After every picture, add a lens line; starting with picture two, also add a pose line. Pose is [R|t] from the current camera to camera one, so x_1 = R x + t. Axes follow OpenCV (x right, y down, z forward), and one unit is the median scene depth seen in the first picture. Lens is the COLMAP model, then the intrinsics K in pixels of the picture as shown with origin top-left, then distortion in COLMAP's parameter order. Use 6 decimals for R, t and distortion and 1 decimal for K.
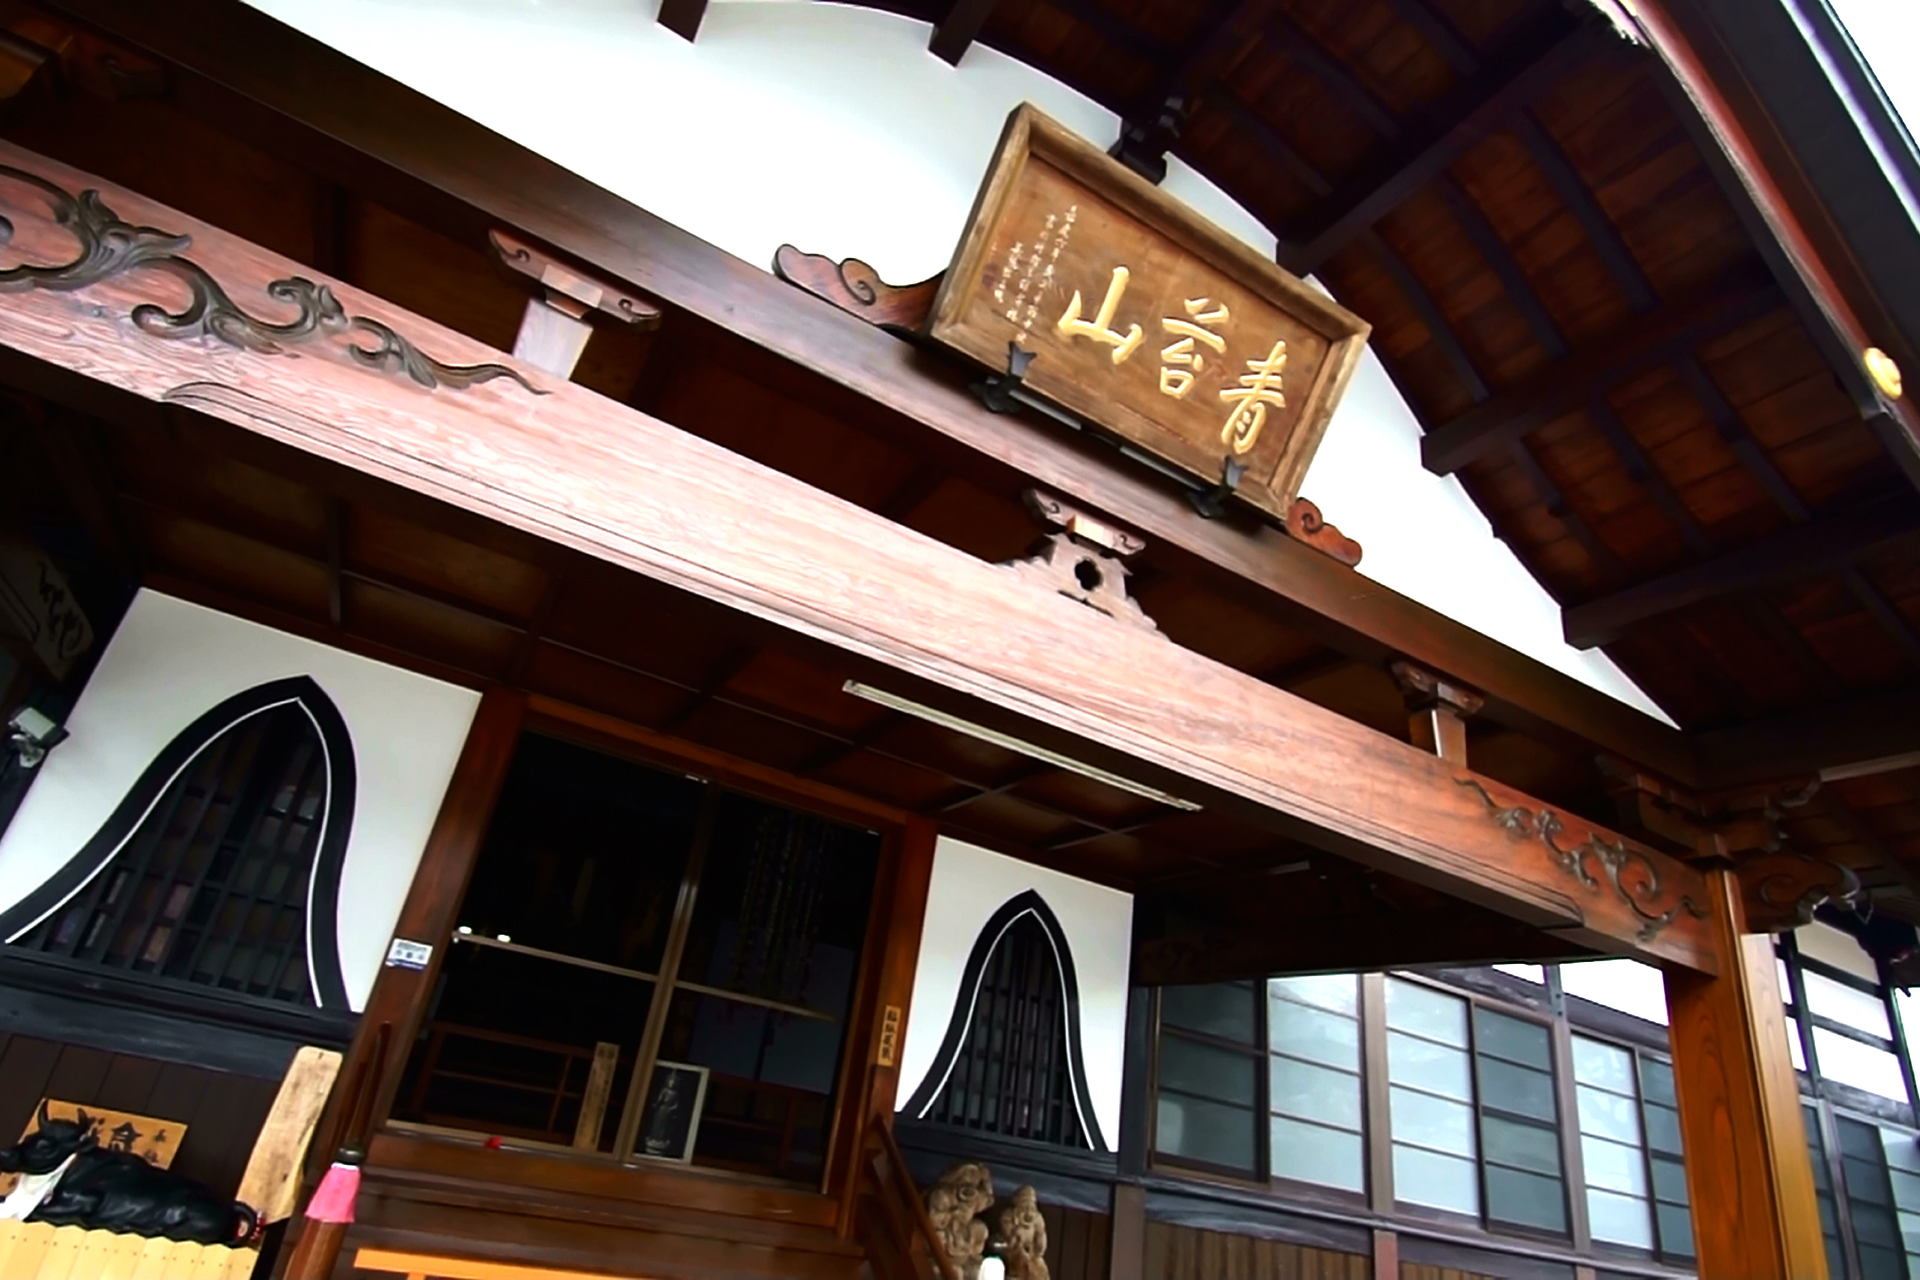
lens RADIAL K [[1057.0, 0, 972.9], [0, 1057.0, 667.1], [0, 0, 1]] dist [-0.000604, -0.000554]
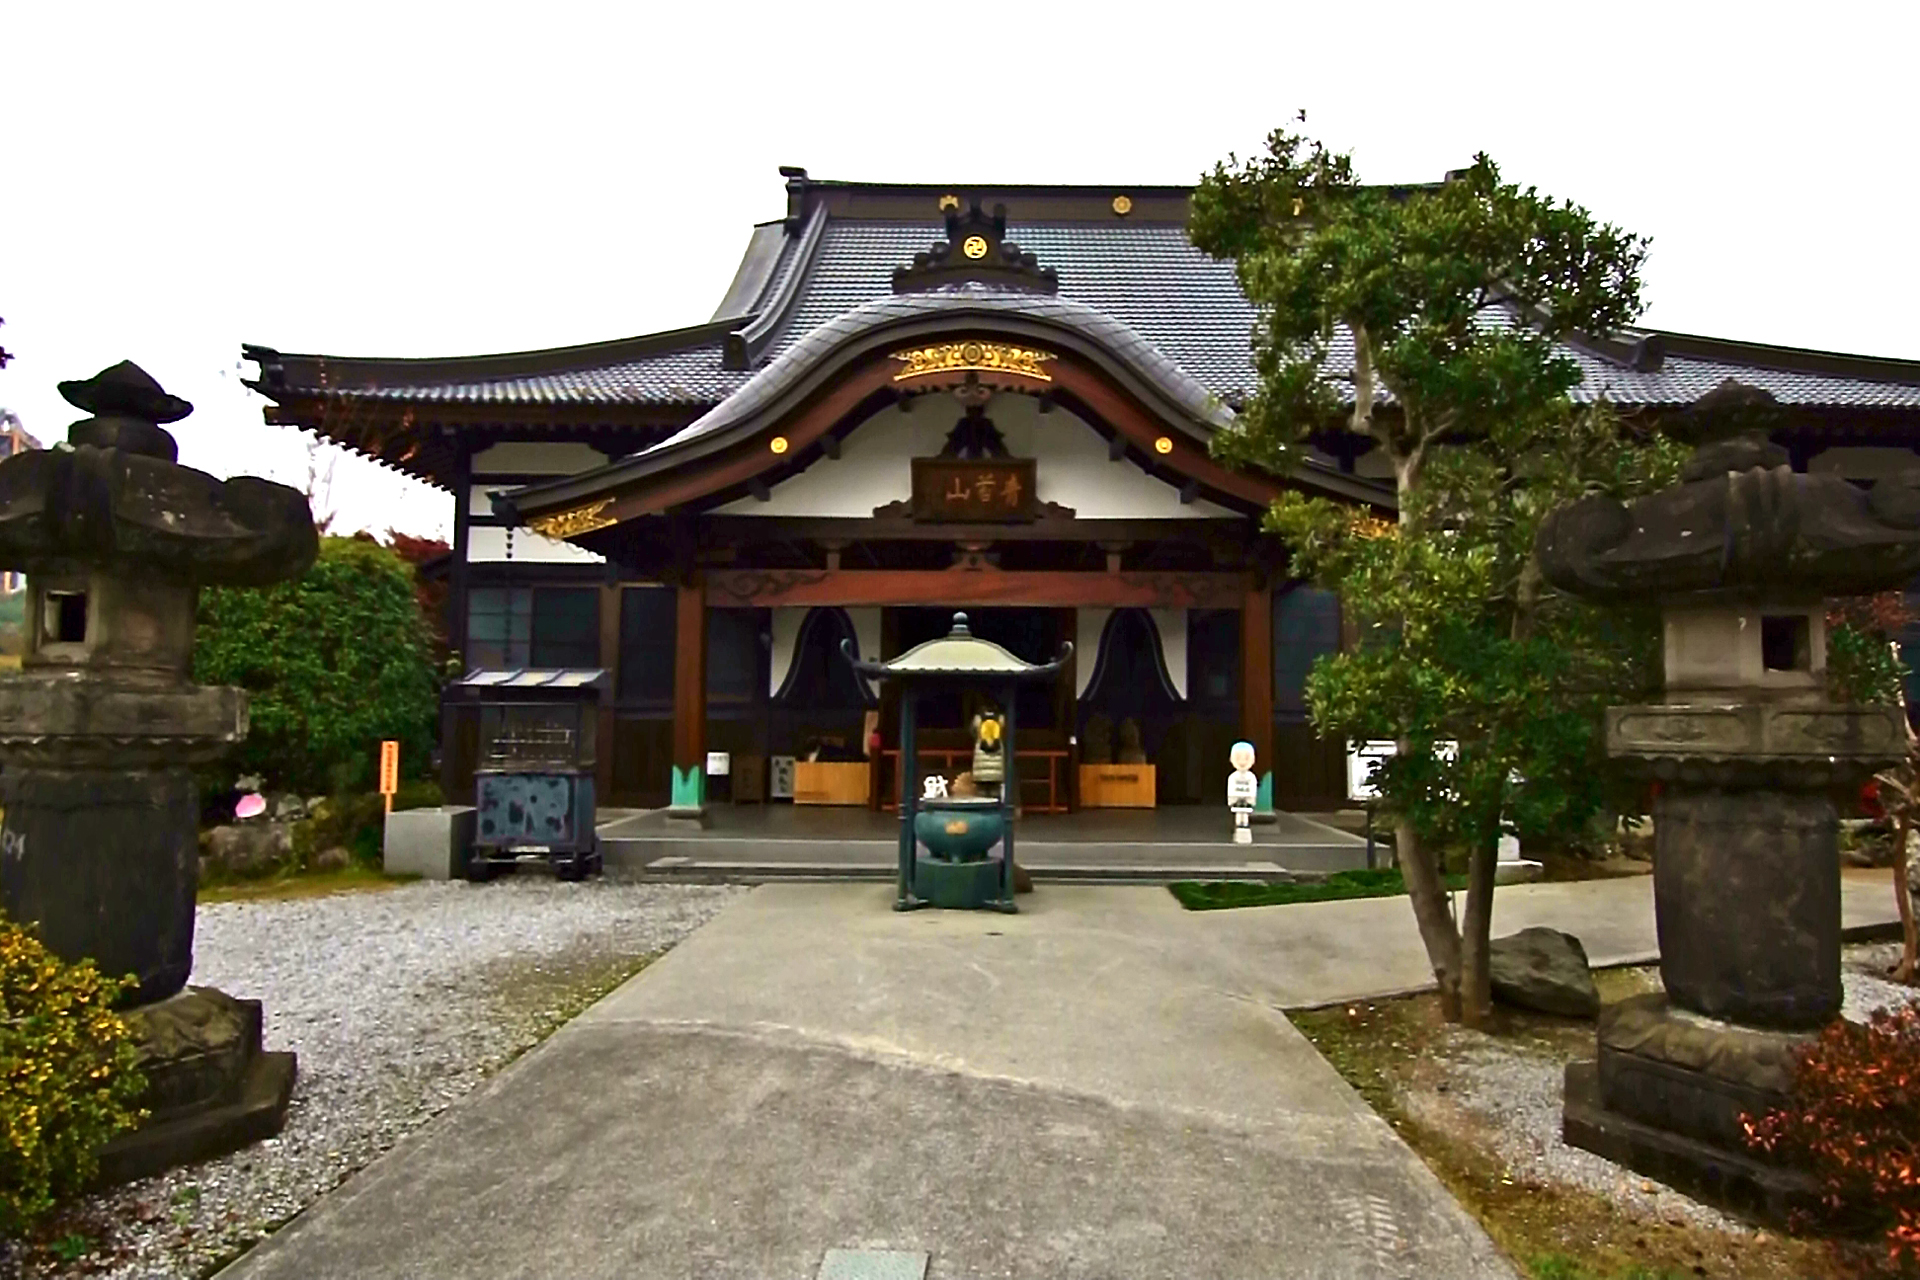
lens RADIAL K [[1057.0, 0, 972.9], [0, 1057.0, 667.1], [0, 0, 1]] dist [-0.000604, -0.000554]
pose [[0.852418, -0.178301, -0.491520, 1.488909], [0.328641, 0.913861, 0.238438, -0.503798], [0.406668, -0.364783, 0.837589, -1.800015]]
